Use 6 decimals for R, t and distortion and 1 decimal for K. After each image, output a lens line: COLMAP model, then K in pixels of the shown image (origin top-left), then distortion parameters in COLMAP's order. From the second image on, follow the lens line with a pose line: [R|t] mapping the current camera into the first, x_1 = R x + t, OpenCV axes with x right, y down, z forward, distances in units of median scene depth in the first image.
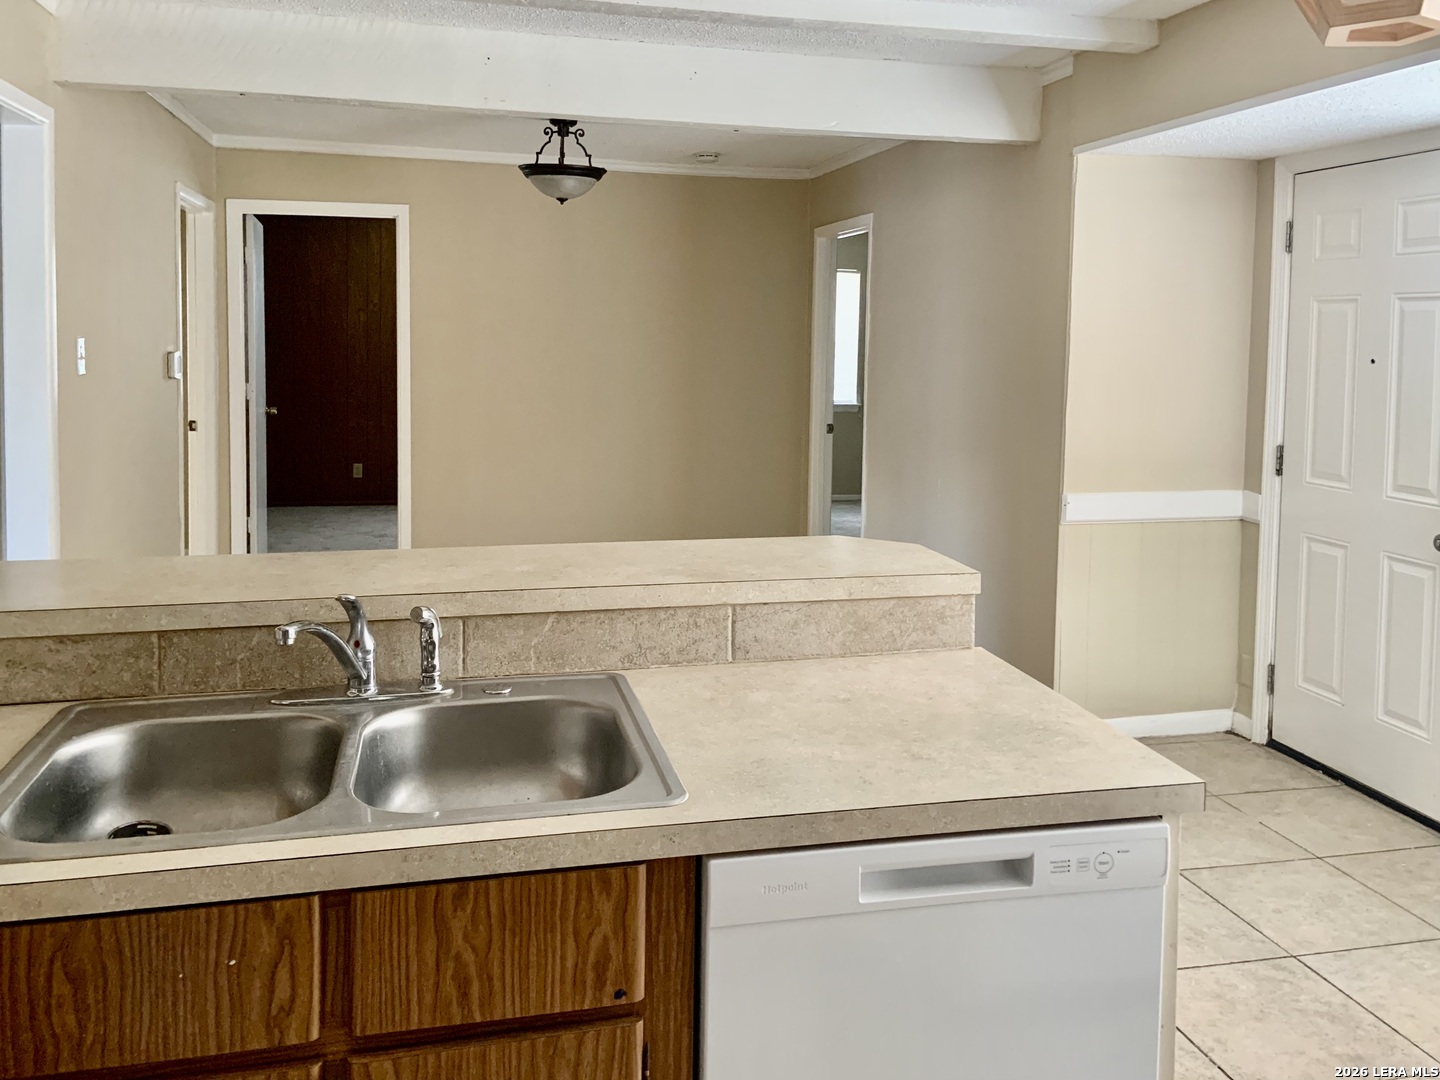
lens RADIAL K [[1129.6, 0, 712.4], [0, 1129.6, 572.1], [0, 0, 1]] dist [0.084933, -0.115060]
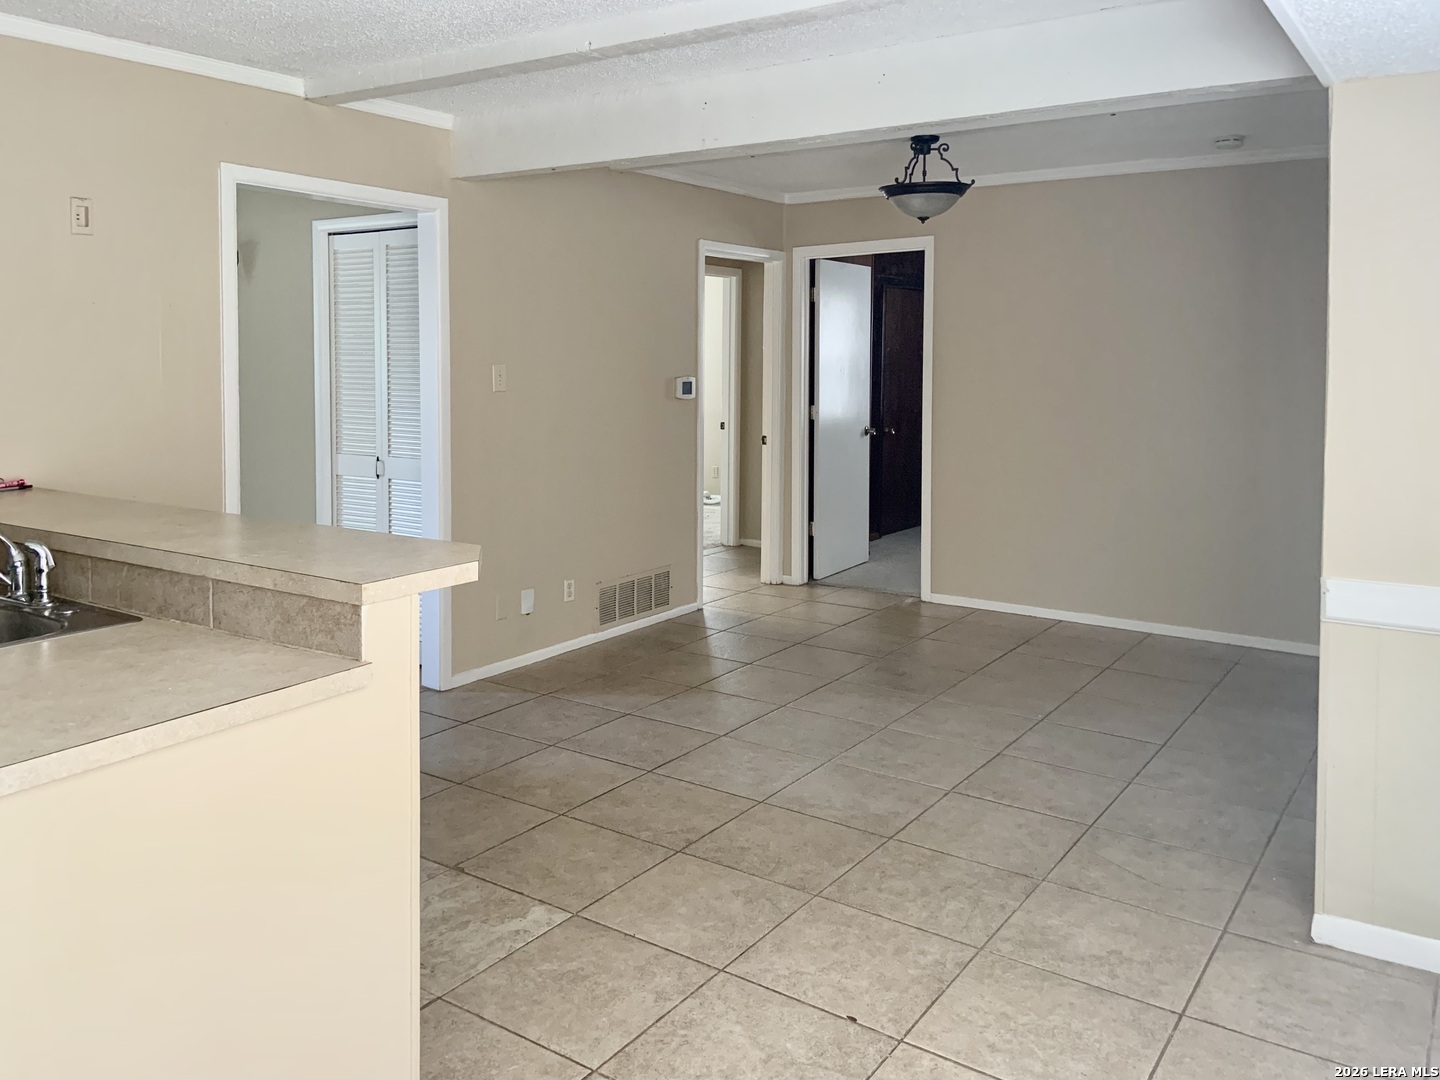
lens RADIAL K [[1129.6, 0, 727.6], [0, 1129.6, 567.2], [0, 0, 1]] dist [0.084933, -0.115060]
pose [[0.669901, 0.121028, -0.732519, 0.514724], [-0.144934, 0.988960, 0.030853, -0.039940], [0.728167, 0.085498, 0.680047, 0.248851]]
